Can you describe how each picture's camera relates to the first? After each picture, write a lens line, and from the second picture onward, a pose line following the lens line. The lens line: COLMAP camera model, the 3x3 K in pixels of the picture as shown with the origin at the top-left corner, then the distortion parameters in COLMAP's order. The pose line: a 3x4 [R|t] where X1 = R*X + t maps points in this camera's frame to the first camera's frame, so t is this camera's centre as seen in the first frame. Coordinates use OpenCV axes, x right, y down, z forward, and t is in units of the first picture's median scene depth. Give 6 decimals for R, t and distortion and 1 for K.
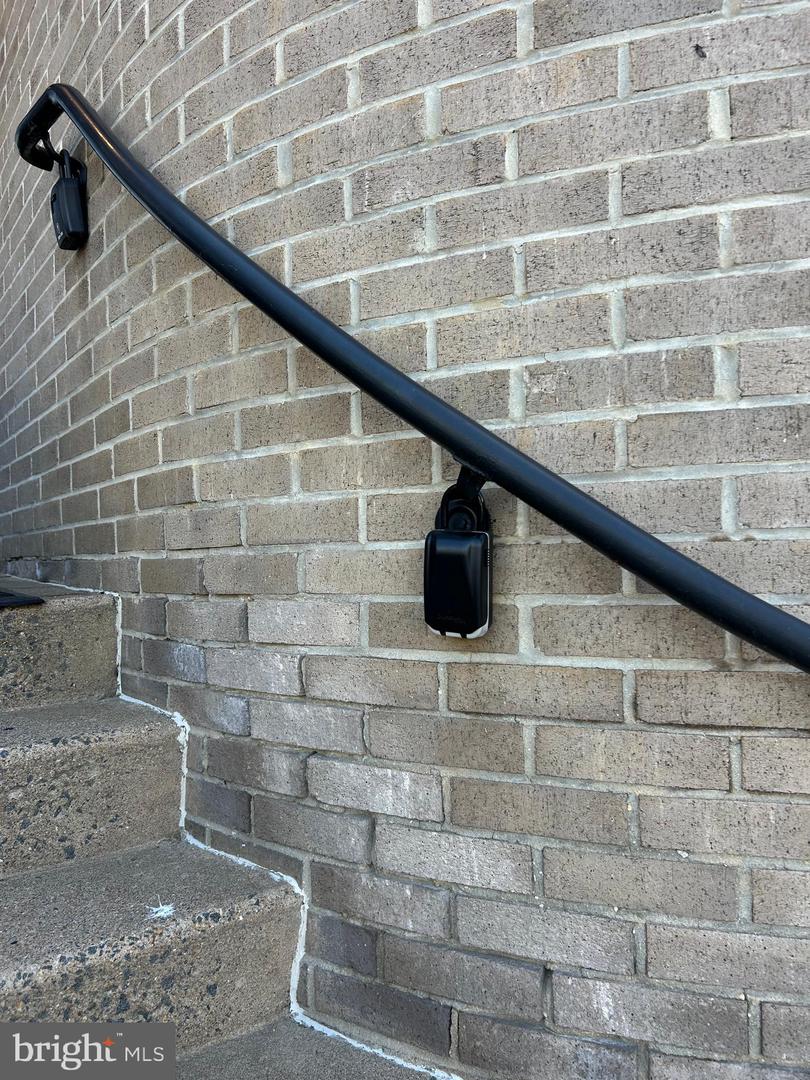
lens RADIAL K [[803.1, 0, 401.3], [0, 803.1, 553.5], [0, 0, 1]] dist [0.056994, -0.062951]
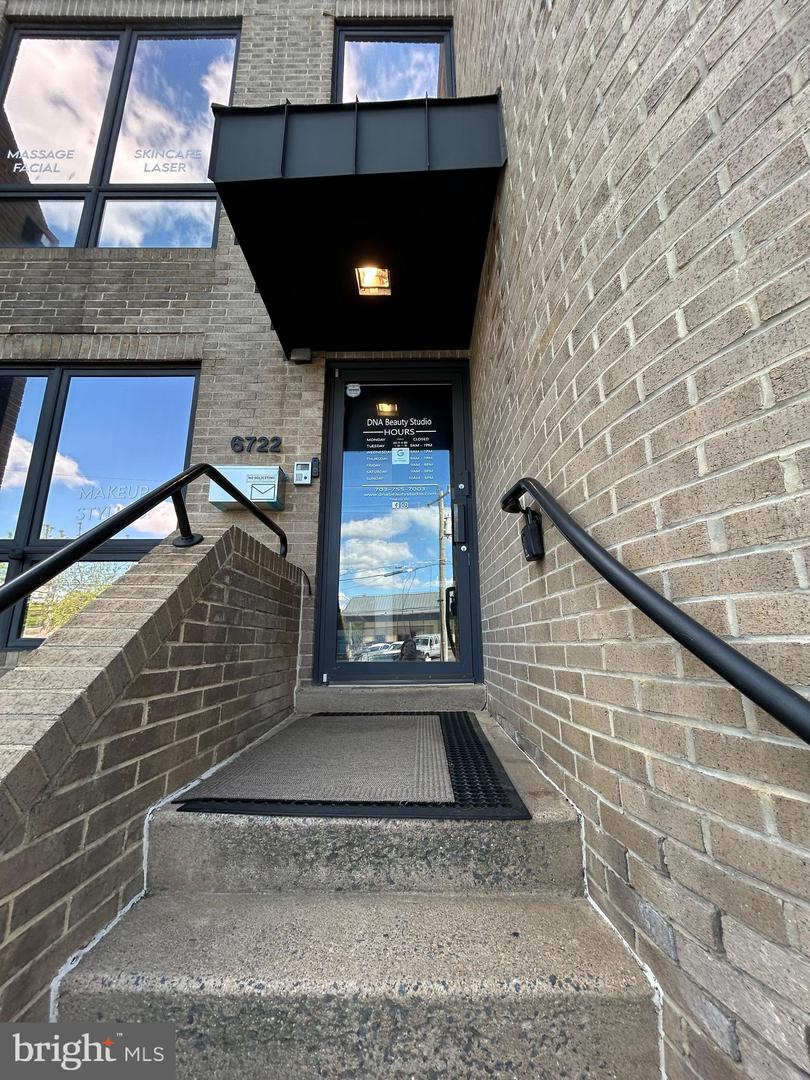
lens RADIAL K [[438.8, 0, 408.4], [0, 438.8, 537.2], [0, 0, 1]] dist [-0.001375, 0.000756]
pose [[0.811697, -0.119731, -0.571675, -0.130853], [-0.014148, 0.974446, -0.224175, -0.292780], [0.583908, 0.190050, 0.789261, 0.184937]]
